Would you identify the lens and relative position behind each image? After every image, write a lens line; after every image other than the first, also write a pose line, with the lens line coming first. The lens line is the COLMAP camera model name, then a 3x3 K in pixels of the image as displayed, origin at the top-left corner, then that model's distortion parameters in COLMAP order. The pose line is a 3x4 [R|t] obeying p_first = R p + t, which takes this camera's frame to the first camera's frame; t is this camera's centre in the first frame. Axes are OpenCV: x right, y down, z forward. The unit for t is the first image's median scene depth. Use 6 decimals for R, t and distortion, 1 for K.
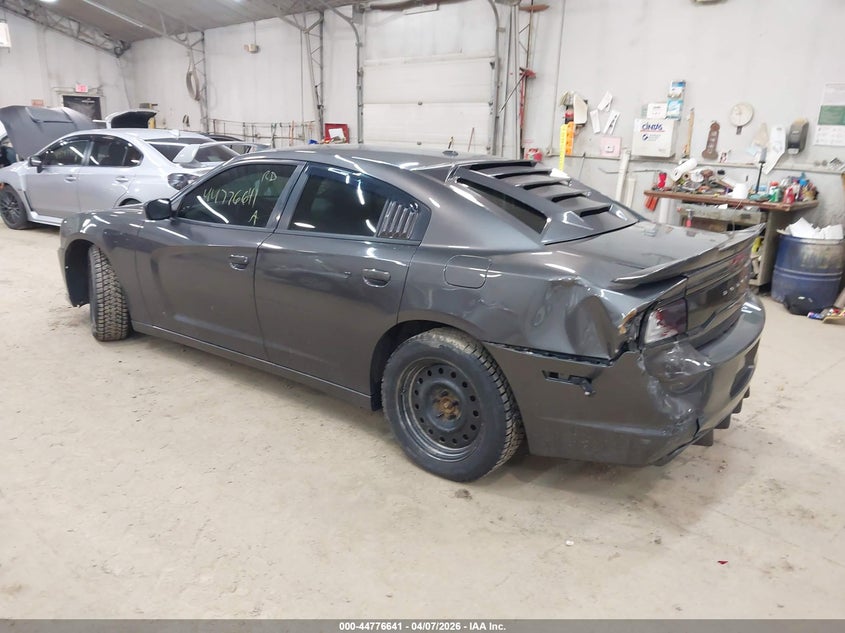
lens RADIAL K [[671.0, 0, 422.5], [0, 671.0, 316.5], [0, 0, 1]] dist [0.036235, -0.000054]
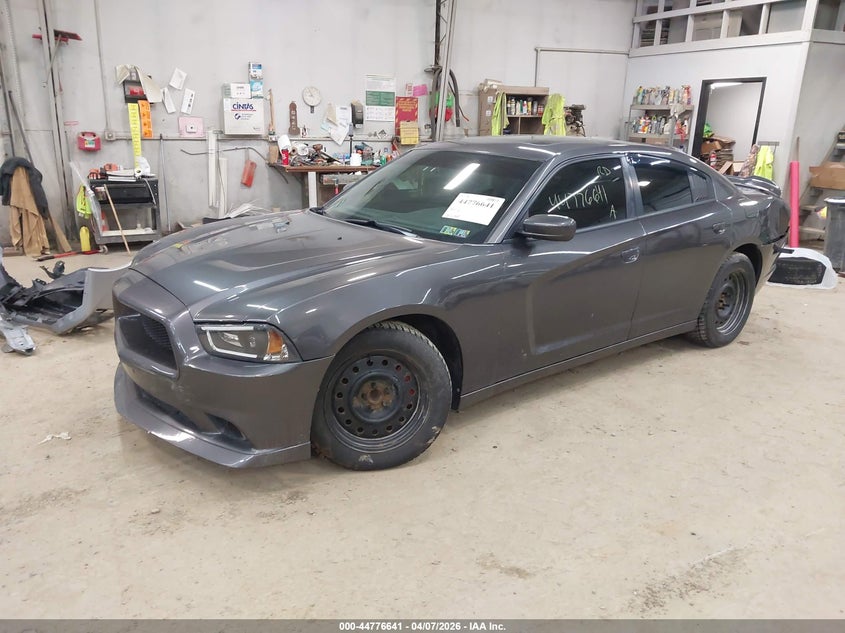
lens RADIAL K [[690.6, 0, 422.5], [0, 690.6, 316.5], [0, 0, 1]] dist [0.008571, -0.004324]
pose [[0.236896, -0.297854, 0.924750, -0.699922], [0.255744, 0.937392, 0.236412, -0.167198], [-0.937270, 0.180494, 0.298239, 0.509819]]
